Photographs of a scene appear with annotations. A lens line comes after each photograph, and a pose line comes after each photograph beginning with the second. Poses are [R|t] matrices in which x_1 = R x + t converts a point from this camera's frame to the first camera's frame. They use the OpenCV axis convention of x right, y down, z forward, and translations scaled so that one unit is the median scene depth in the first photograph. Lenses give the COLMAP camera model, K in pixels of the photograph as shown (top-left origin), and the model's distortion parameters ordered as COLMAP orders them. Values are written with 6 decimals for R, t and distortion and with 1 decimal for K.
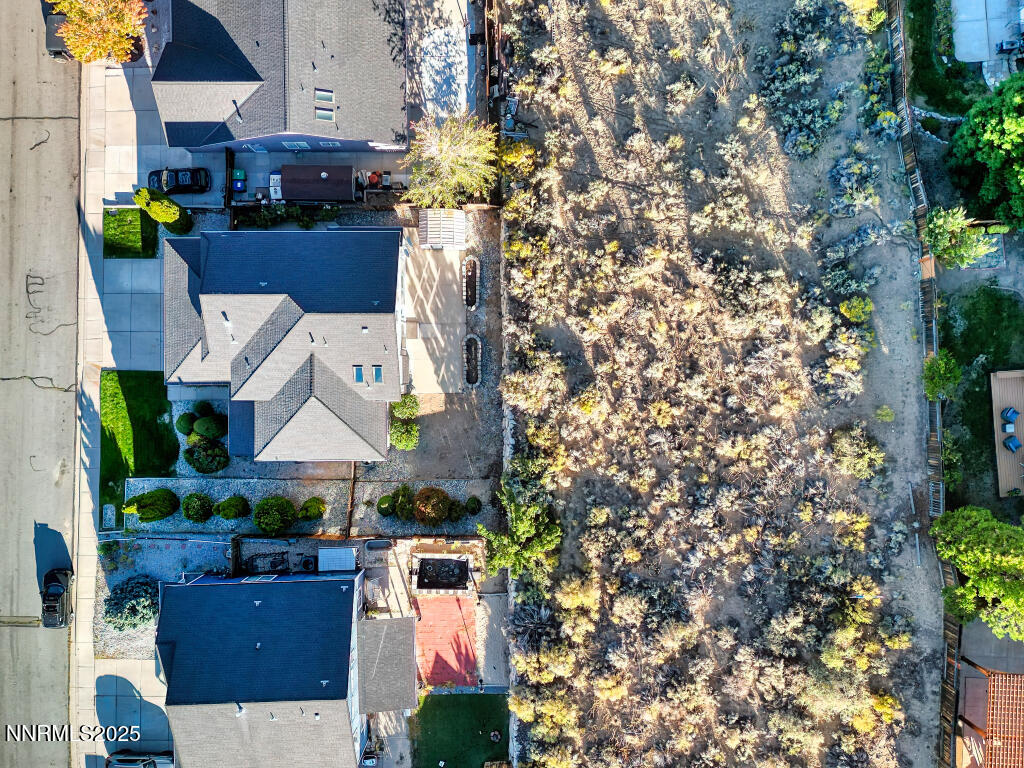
lens RADIAL K [[874.1, 0, 512.0], [0, 874.1, 384.0], [0, 0, 1]] dist [0.093073, -0.134986]
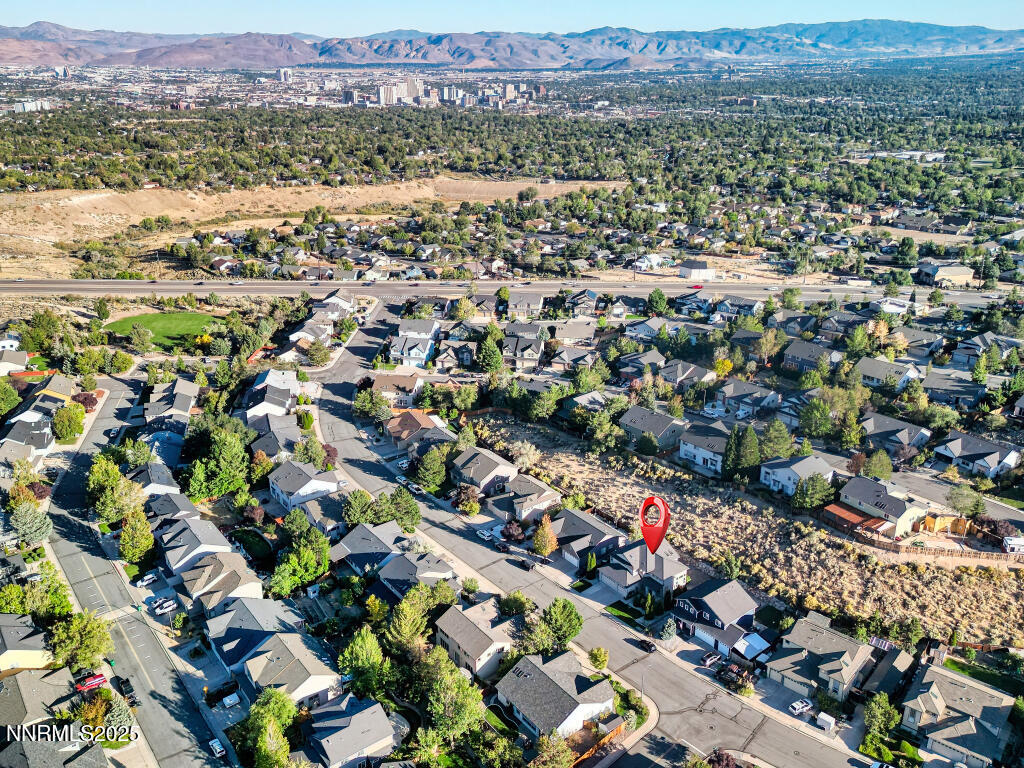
lens RADIAL K [[838.2, 0, 512.0], [0, 838.2, 384.0], [0, 0, 1]] dist [0.083791, -0.112685]
pose [[0.800888, -0.210534, 0.560583, -2.469484], [0.598755, 0.294724, -0.744735, 1.975239], [-0.008425, 0.932102, 0.362099, -0.919855]]
